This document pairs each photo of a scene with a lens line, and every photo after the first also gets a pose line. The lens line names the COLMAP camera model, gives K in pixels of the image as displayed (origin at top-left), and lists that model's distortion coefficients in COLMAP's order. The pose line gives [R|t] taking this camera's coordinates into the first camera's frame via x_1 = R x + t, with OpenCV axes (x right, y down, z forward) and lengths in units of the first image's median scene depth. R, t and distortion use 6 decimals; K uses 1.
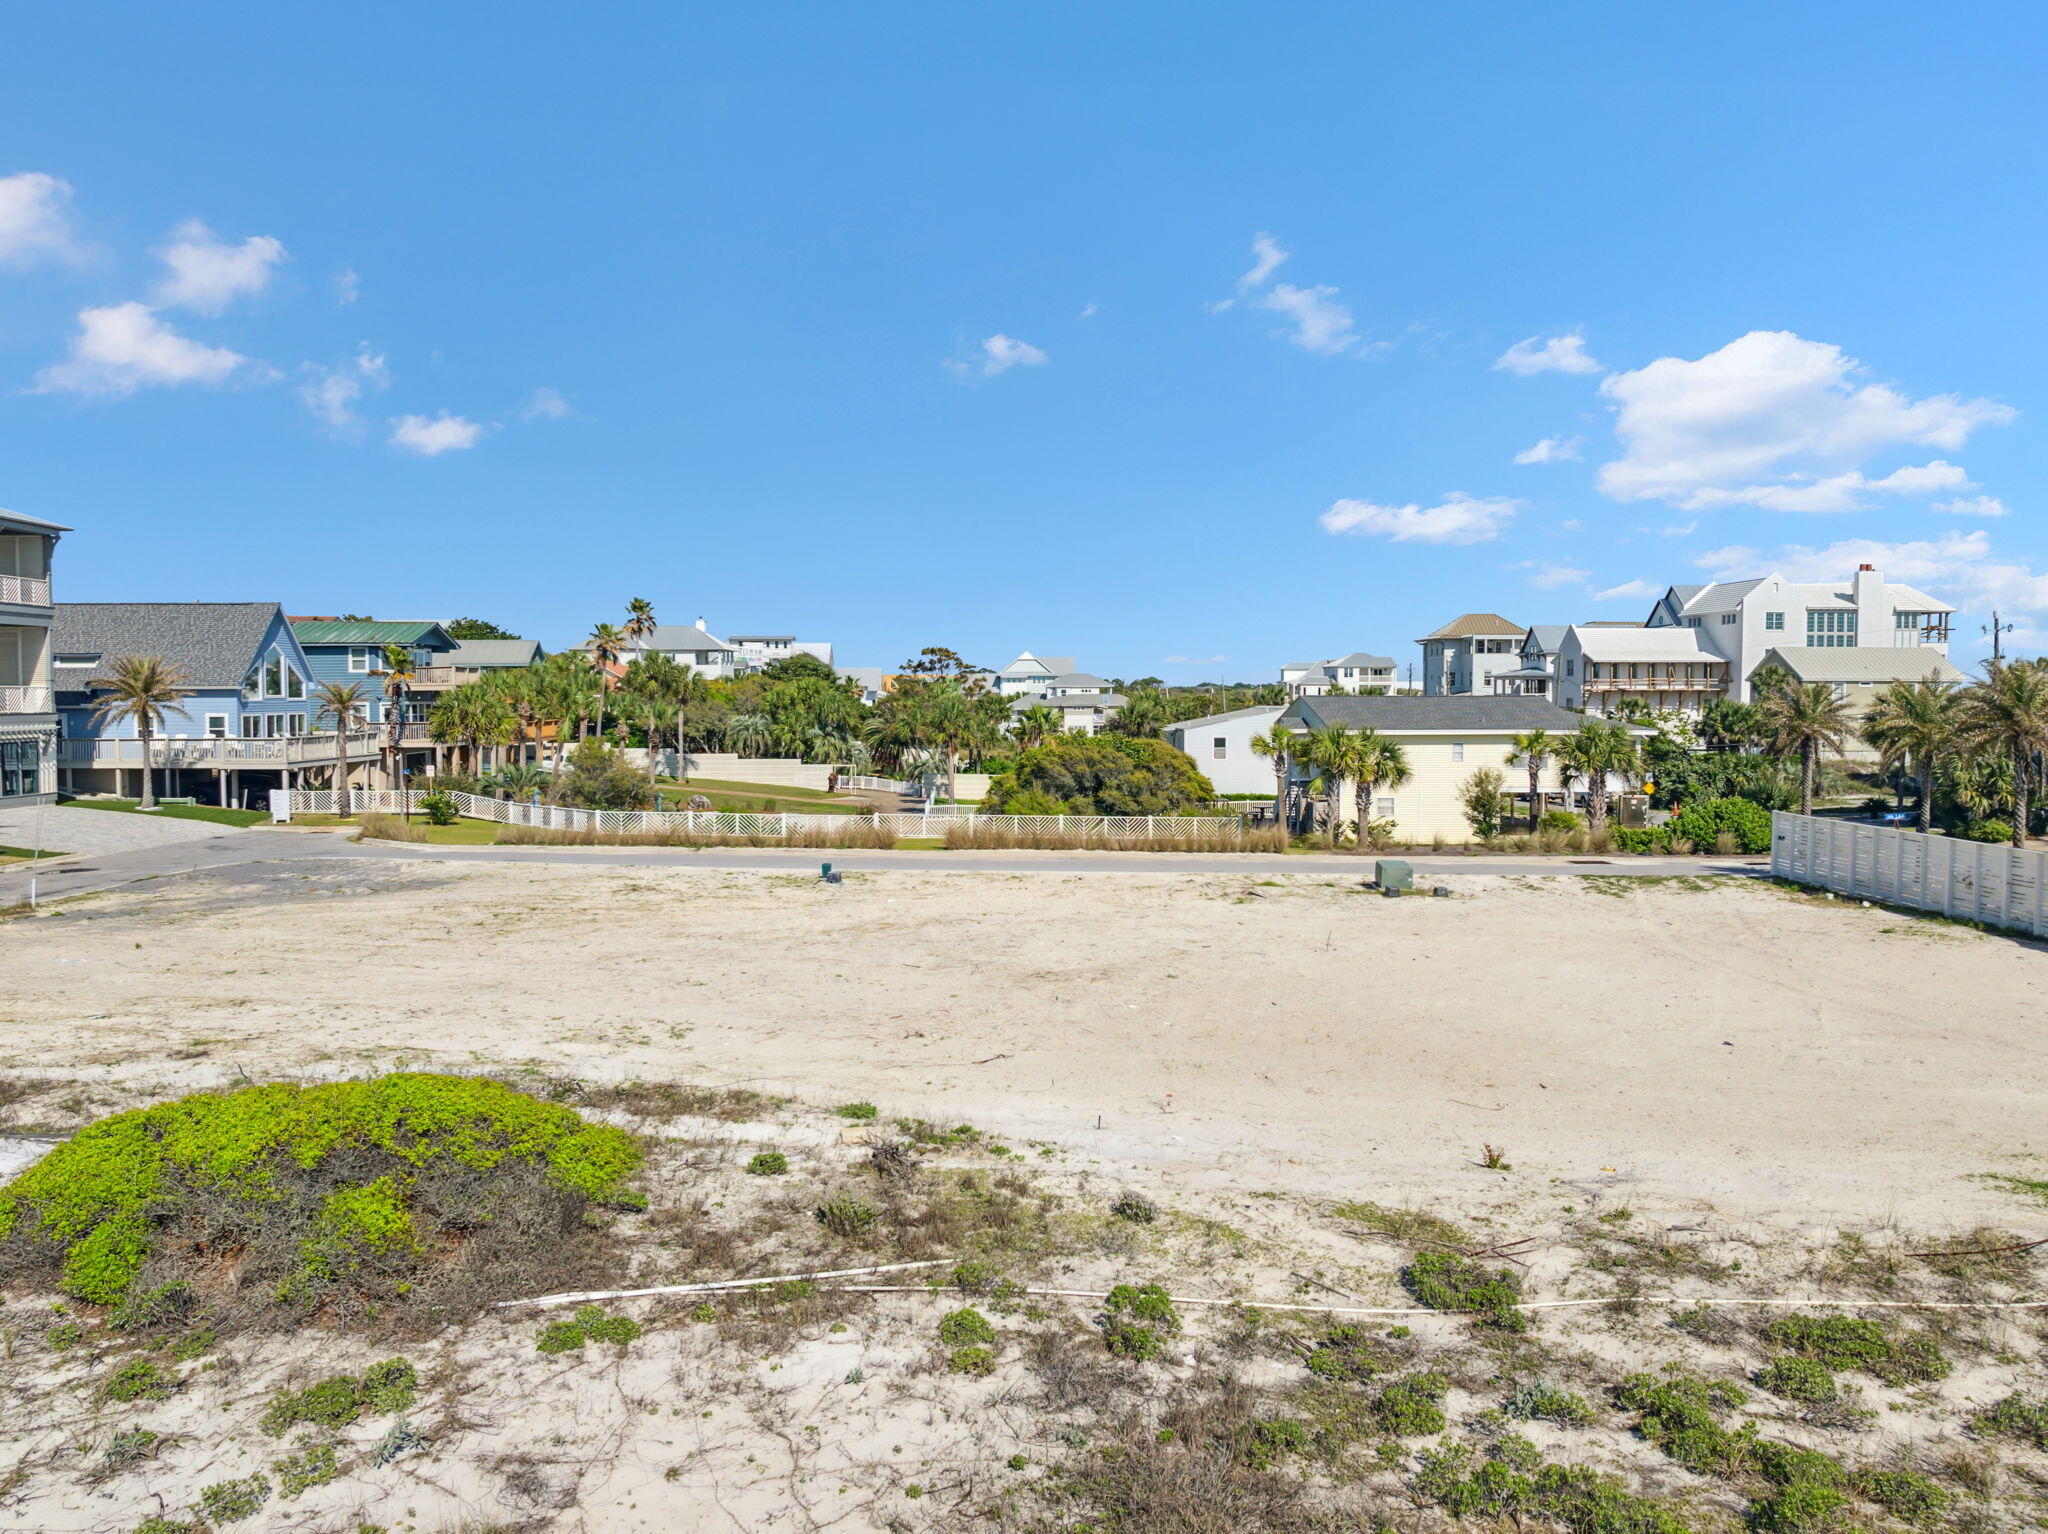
lens RADIAL K [[1461.2, 0, 1030.9], [0, 1461.2, 755.1], [0, 0, 1]] dist [-0.038324, 0.007646]
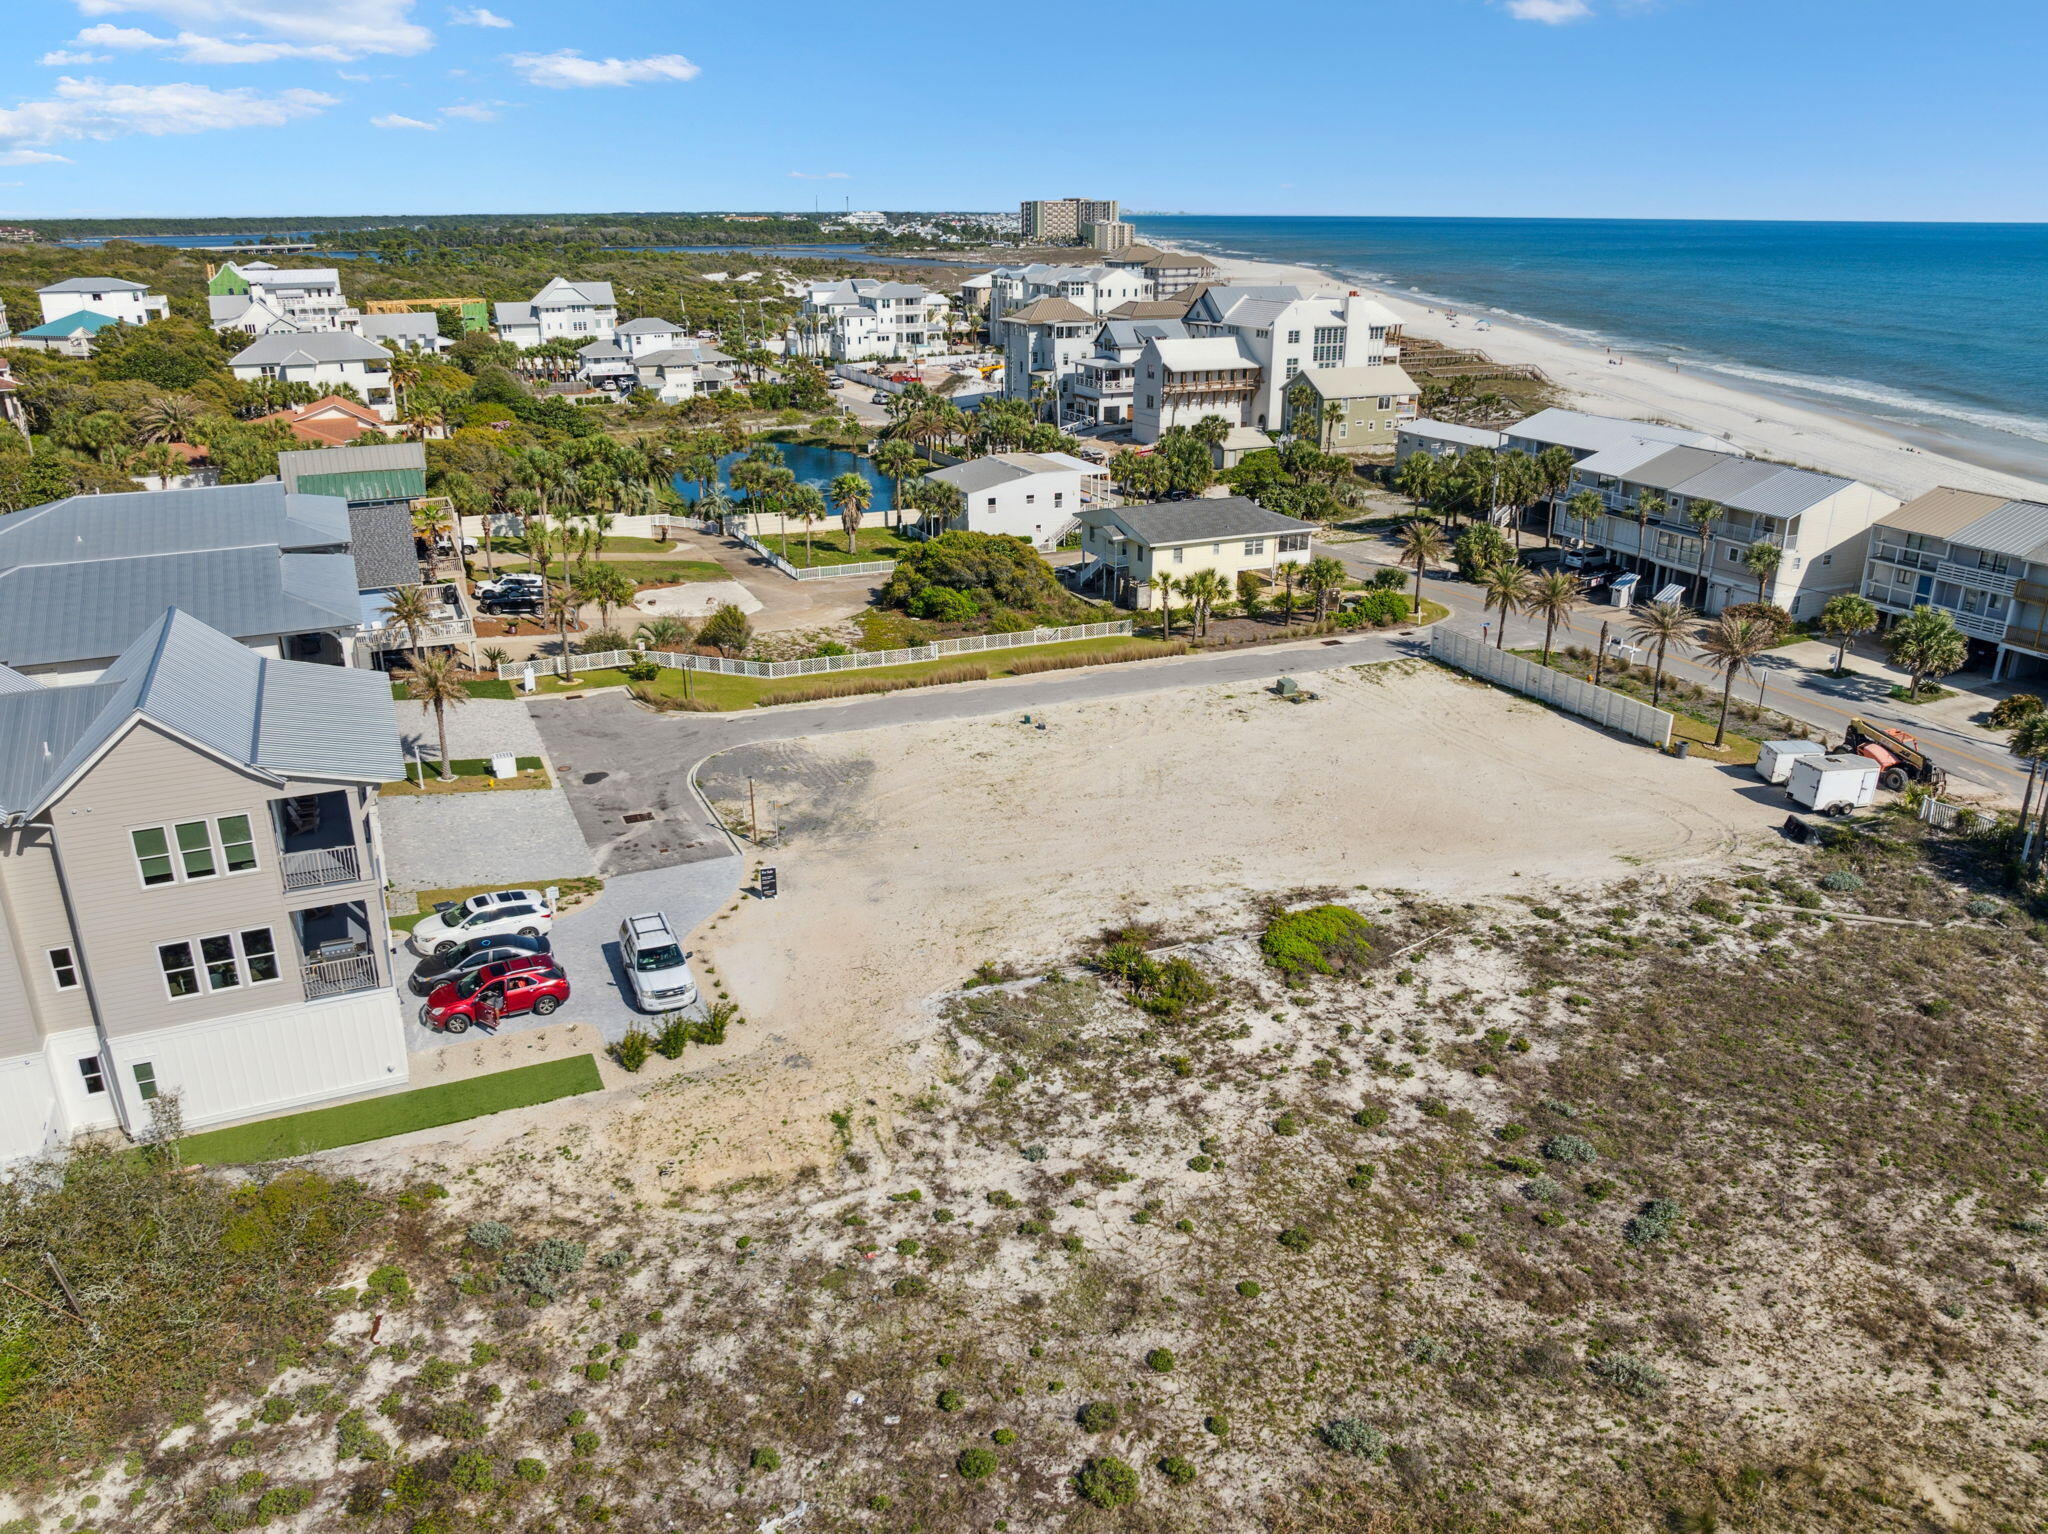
lens RADIAL K [[1476.7, 0, 1034.2], [0, 1476.7, 760.6], [0, 0, 1]] dist [-0.029525, -0.010854]
pose [[0.918219, -0.138061, 0.371232, -0.662611], [0.015601, 0.949161, 0.314405, -0.366868], [-0.395766, -0.282901, 0.873691, -0.531516]]
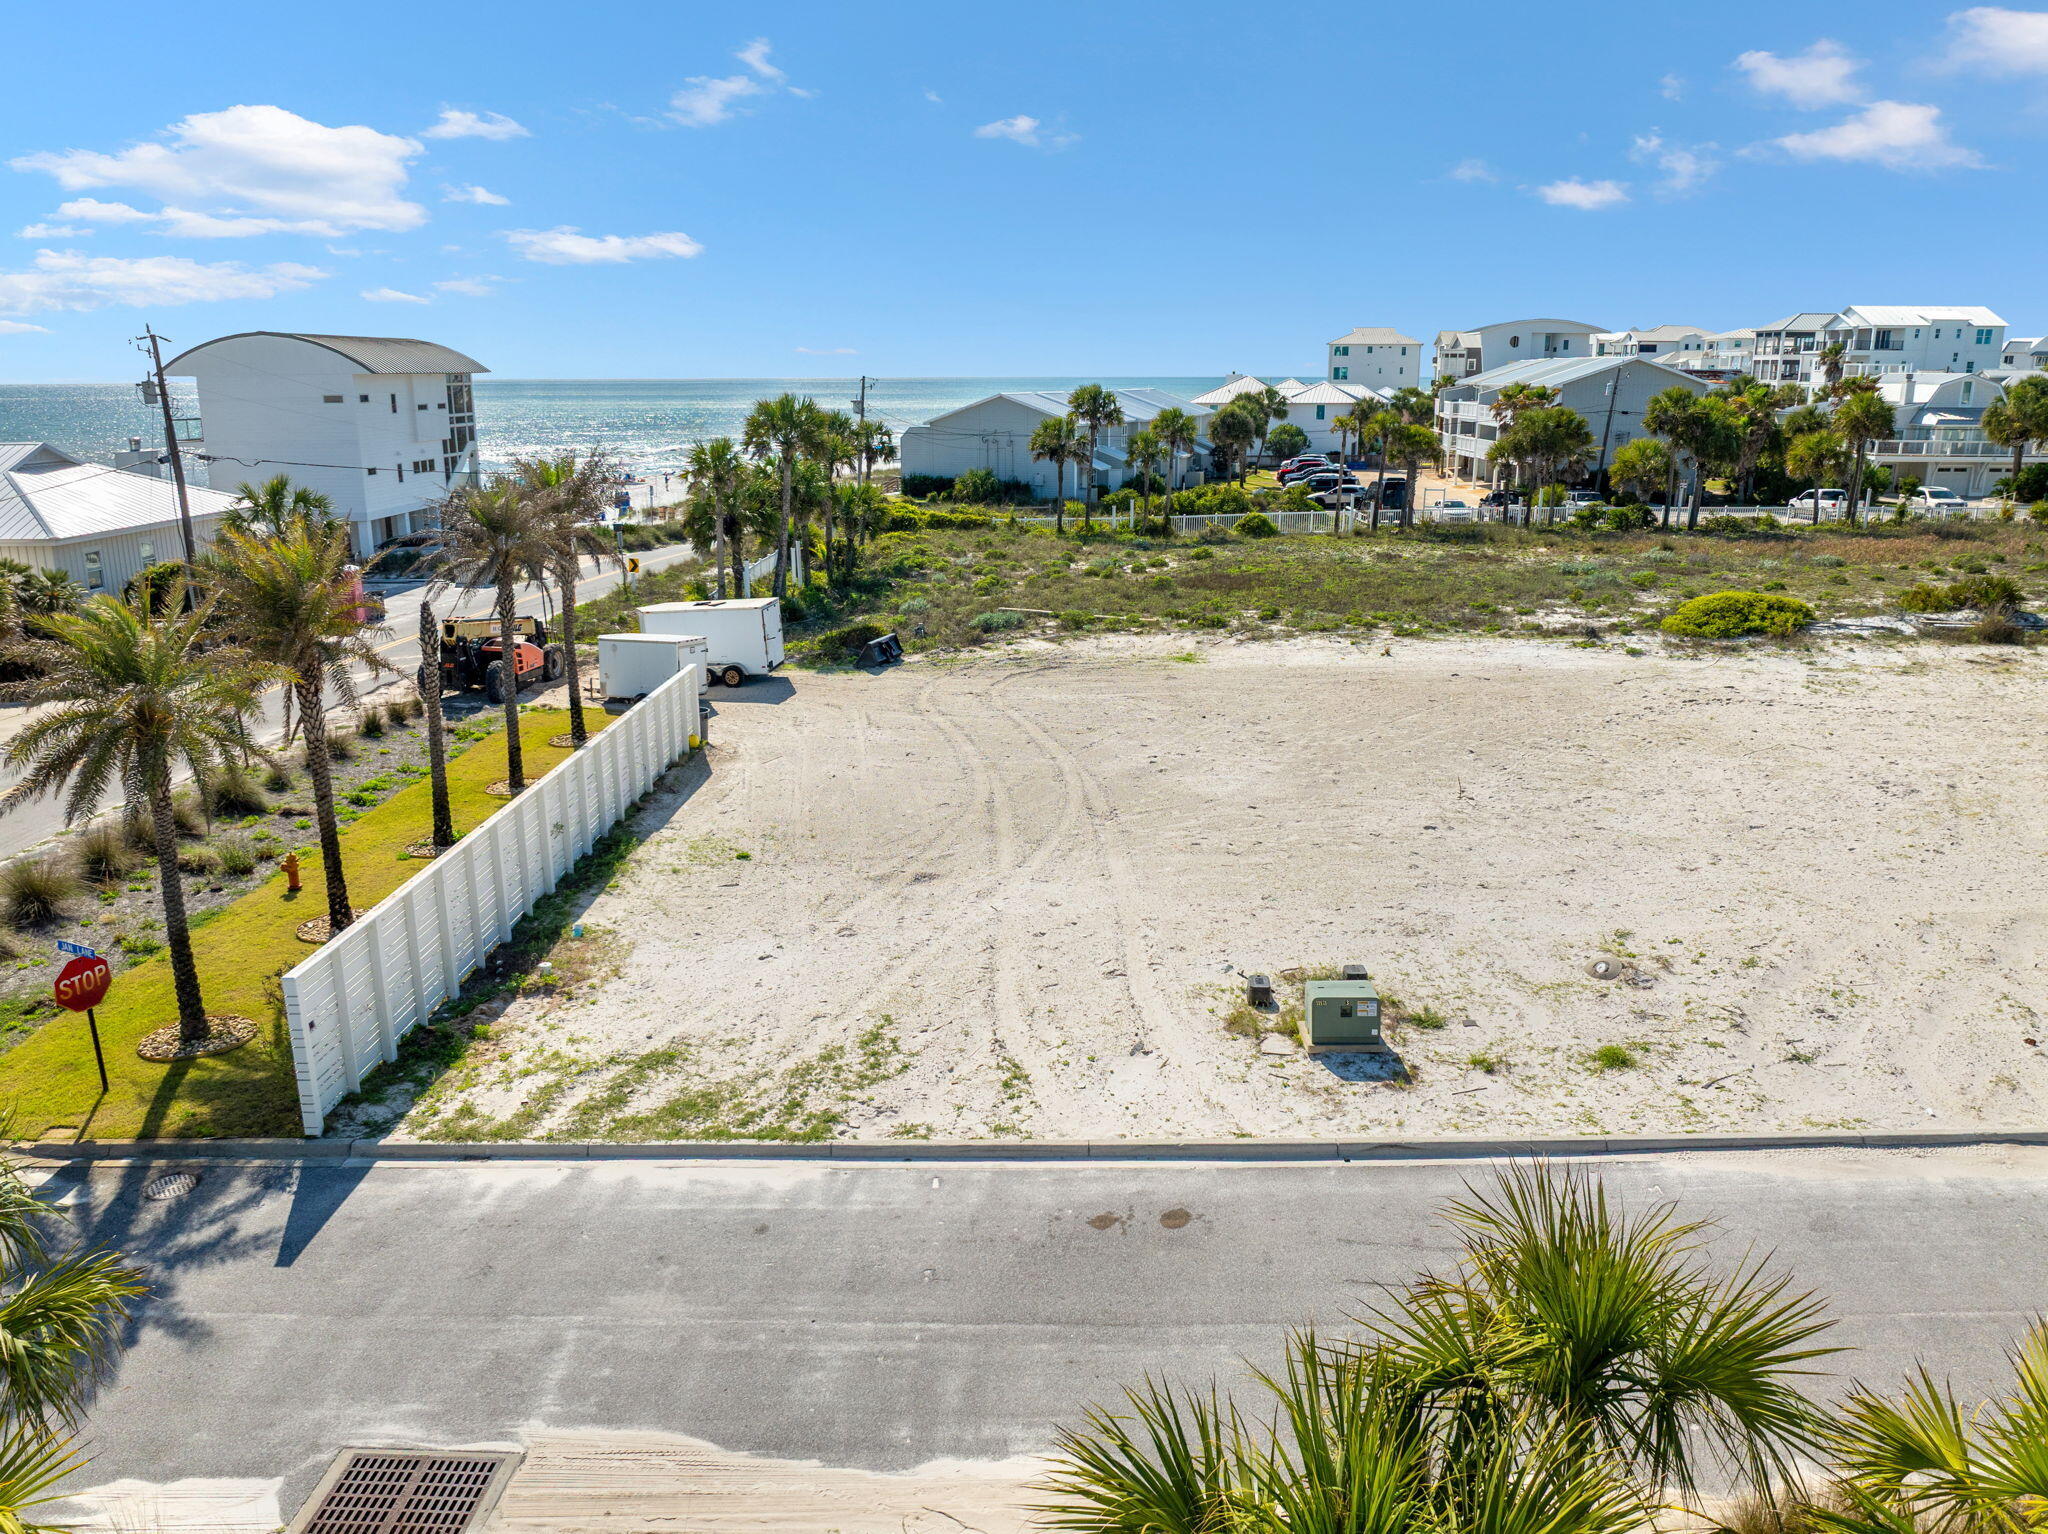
lens RADIAL K [[1492.5, 0, 1032.5], [0, 1492.5, 759.1], [0, 0, 1]] dist [-0.033570, -0.003368]
pose [[-0.999083, -0.008207, 0.042010, 0.257573], [0.004399, 0.956569, 0.291474, -0.104991], [-0.042578, 0.291391, -0.955656, 1.121691]]
